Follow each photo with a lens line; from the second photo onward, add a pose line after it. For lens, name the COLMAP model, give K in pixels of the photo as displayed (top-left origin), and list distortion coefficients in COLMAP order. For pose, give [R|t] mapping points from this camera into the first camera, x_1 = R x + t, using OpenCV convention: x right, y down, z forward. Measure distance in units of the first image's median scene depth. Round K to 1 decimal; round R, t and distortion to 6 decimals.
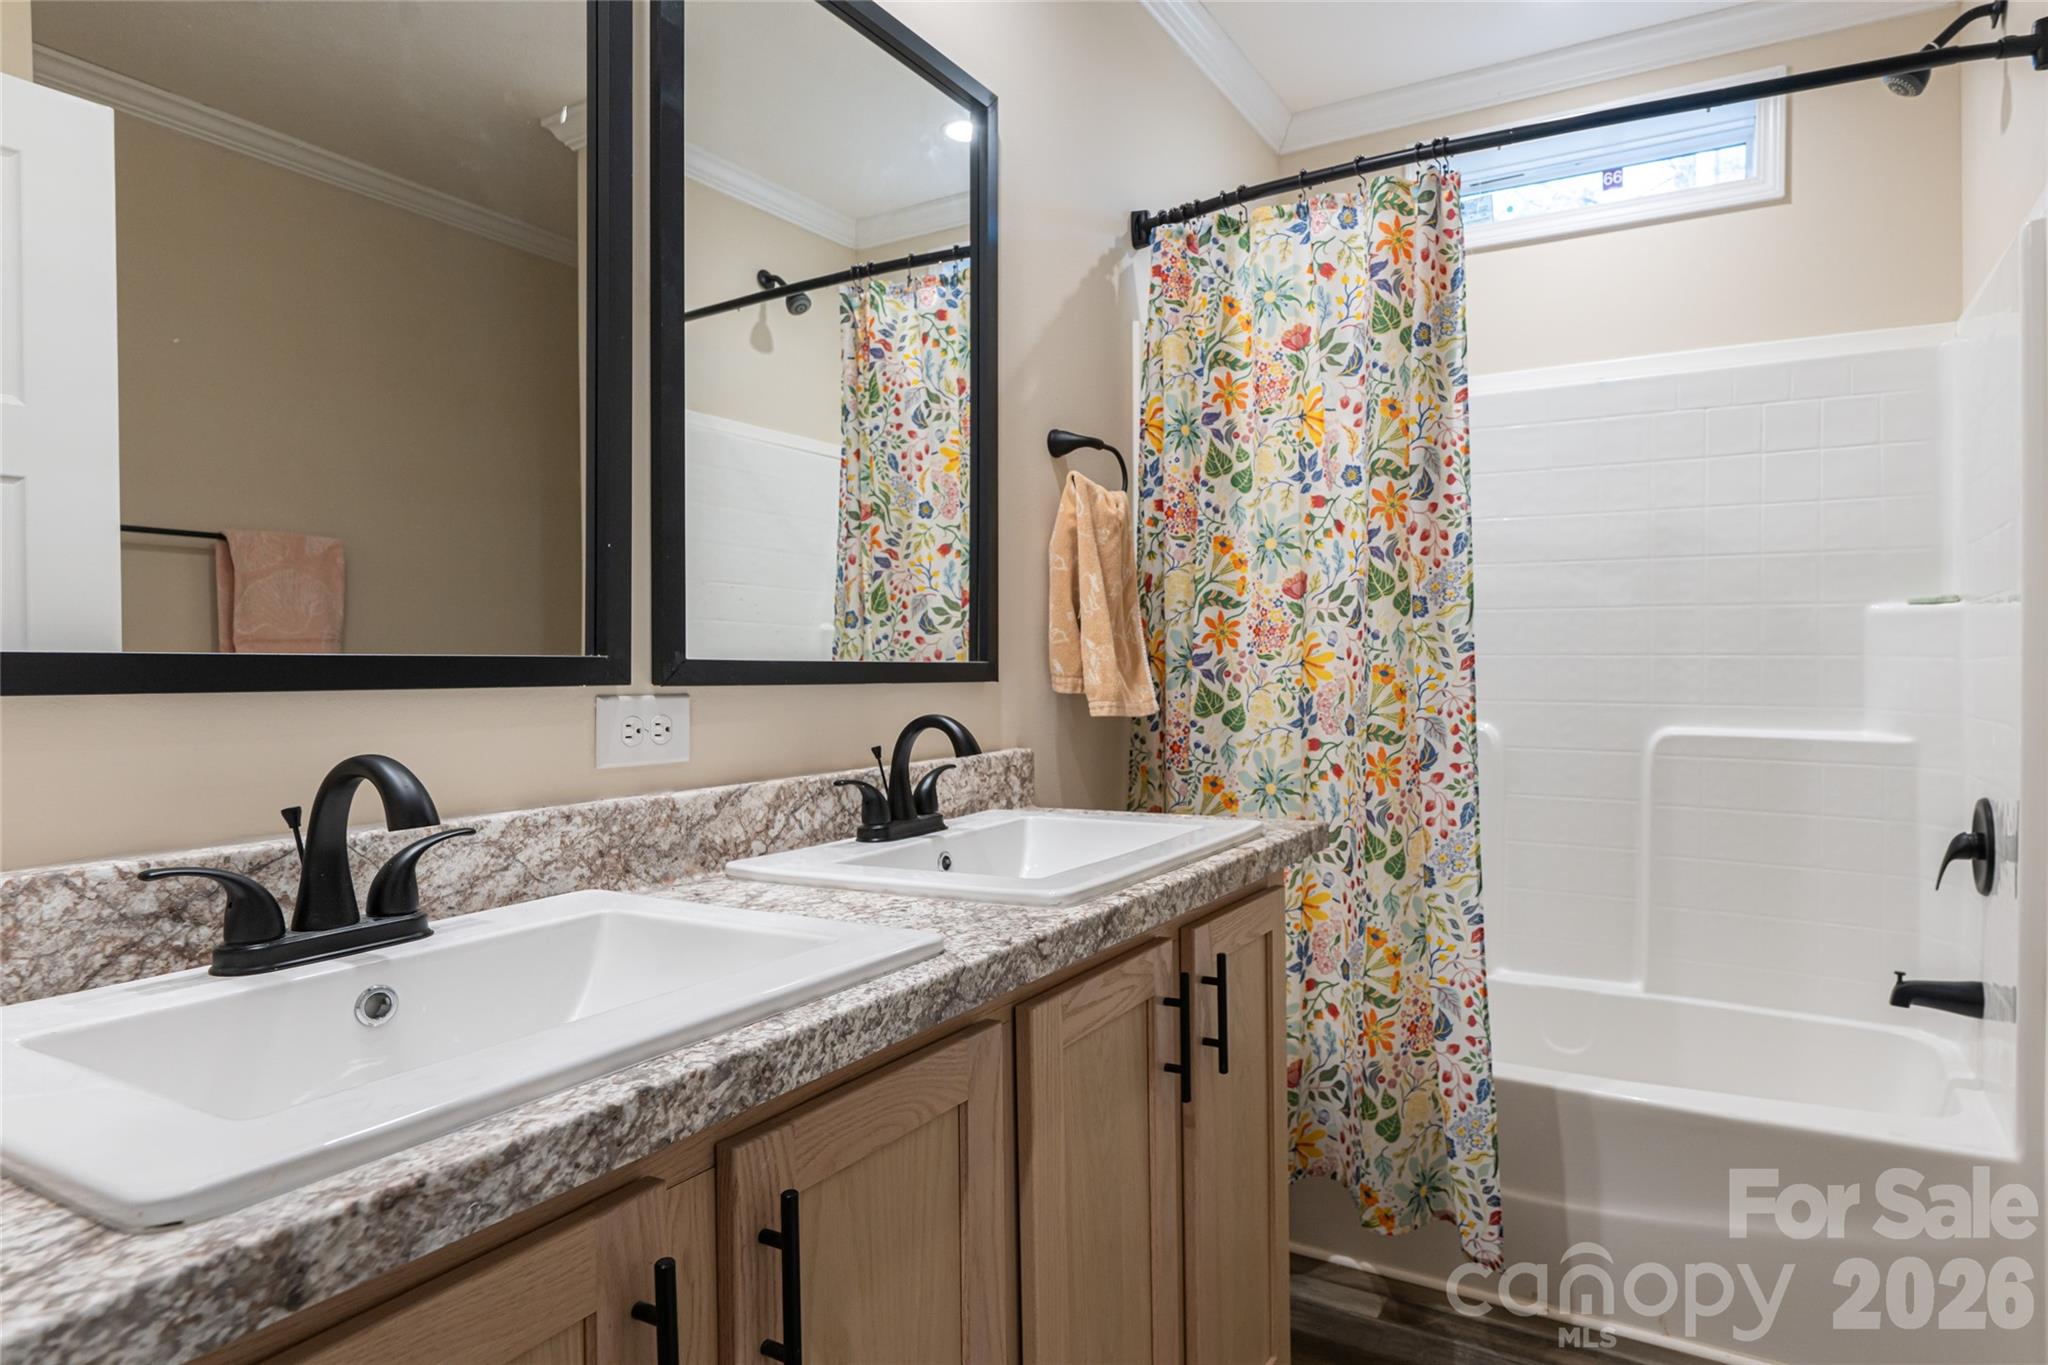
lens RADIAL K [[1384.6, 0, 1024.0], [0, 1384.6, 682.5], [0, 0, 1]] dist [-0.006800, 0.015826]
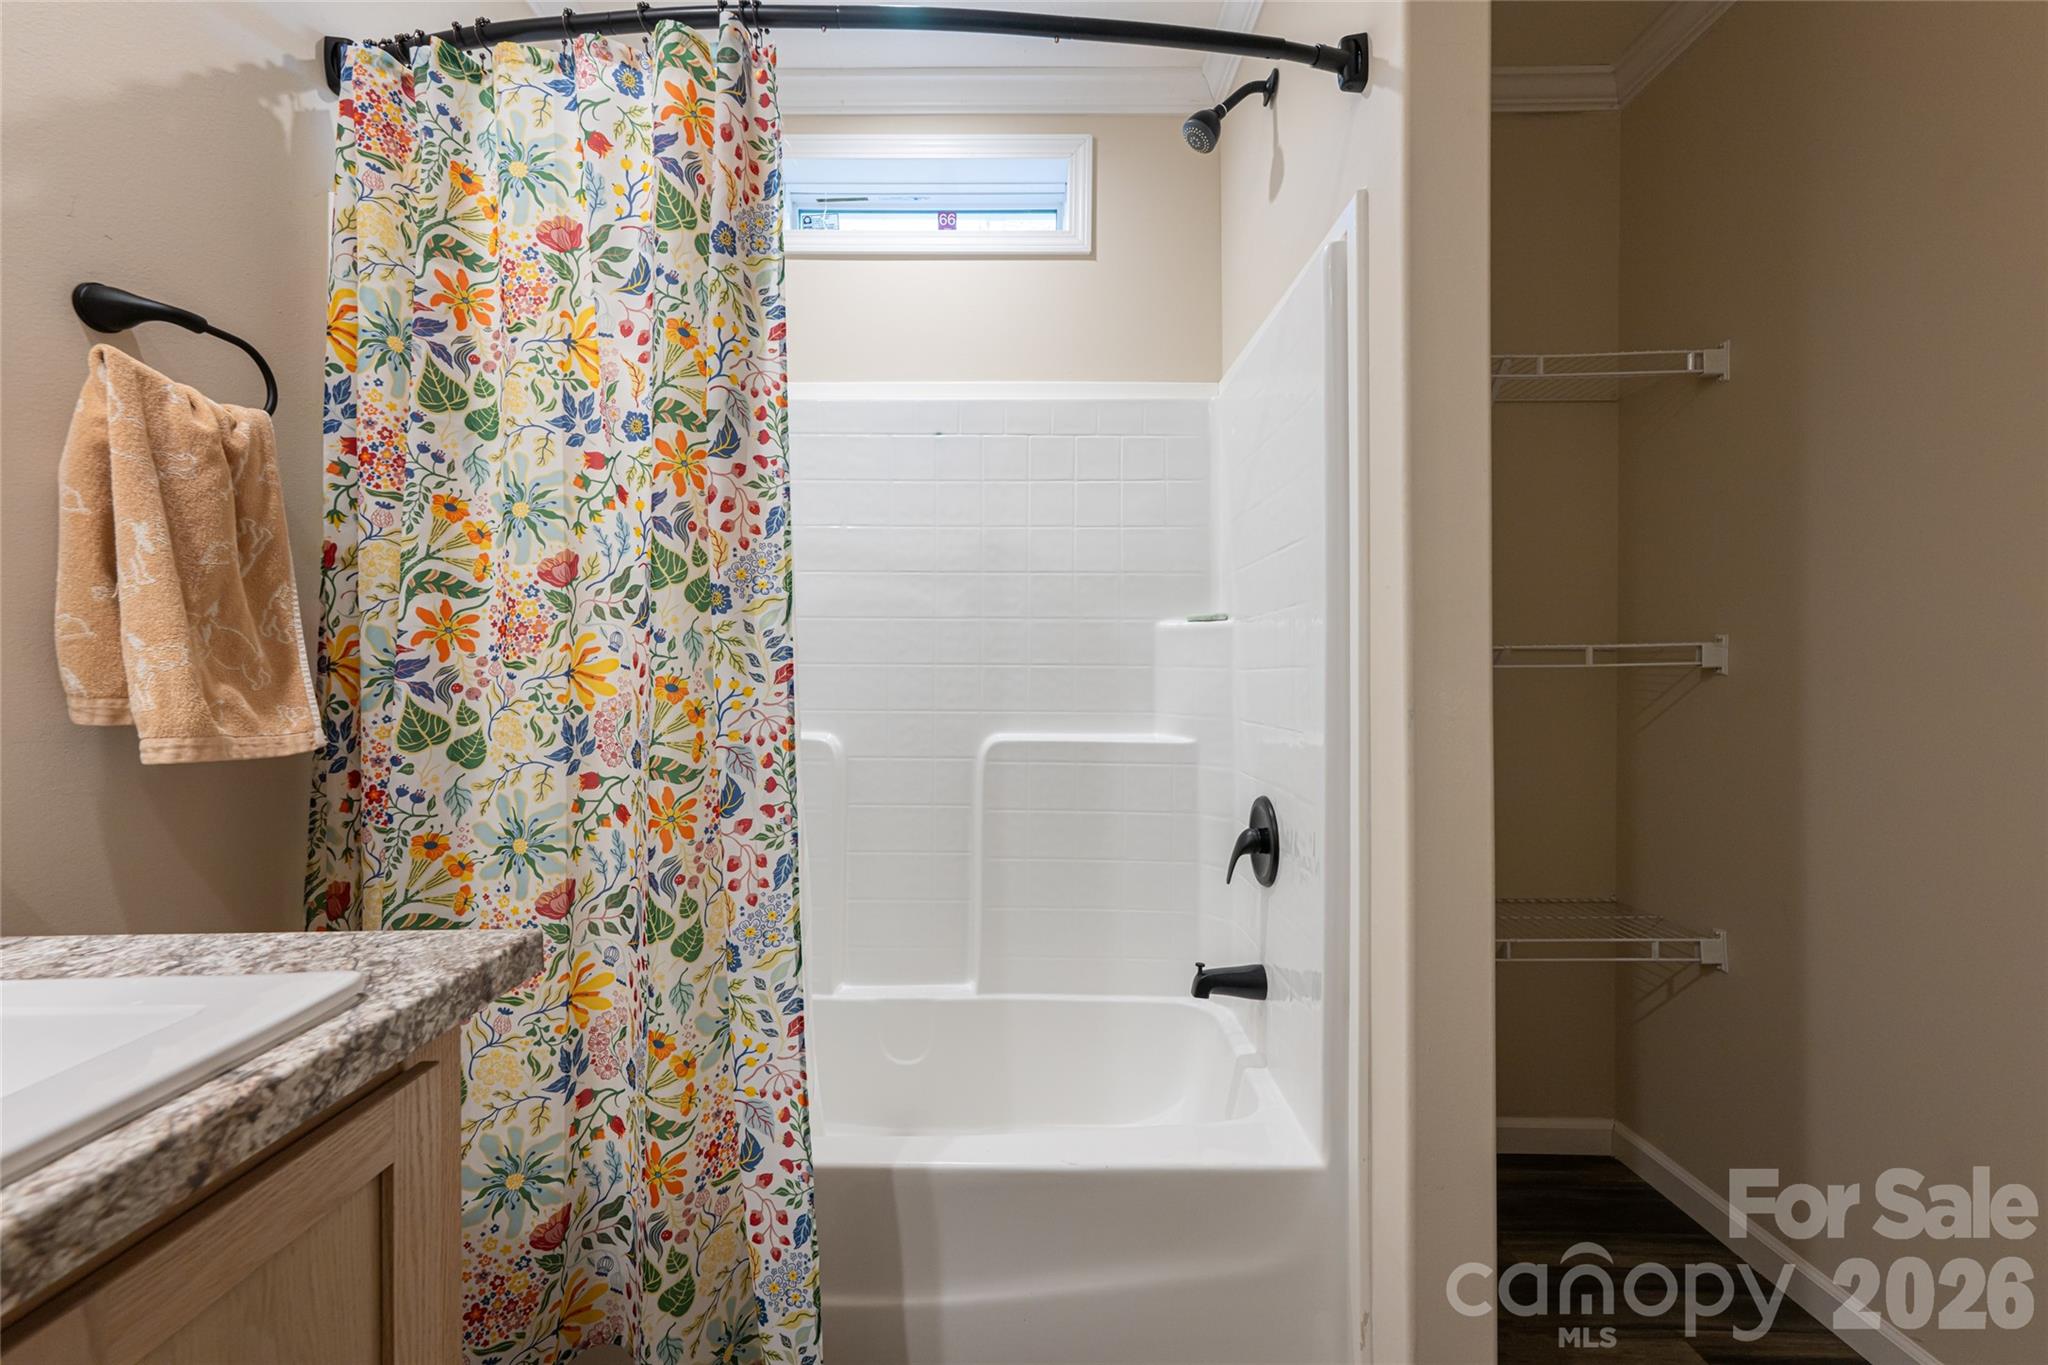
lens RADIAL K [[857.3, 0, 1056.8], [0, 857.3, 658.4], [0, 0, 1]] dist [0.001879, 0.000050]
pose [[0.854675, 0.008488, 0.519093, 0.188337], [0.004410, 0.999712, -0.023607, -0.010229], [-0.519144, 0.022466, 0.854392, 0.475865]]
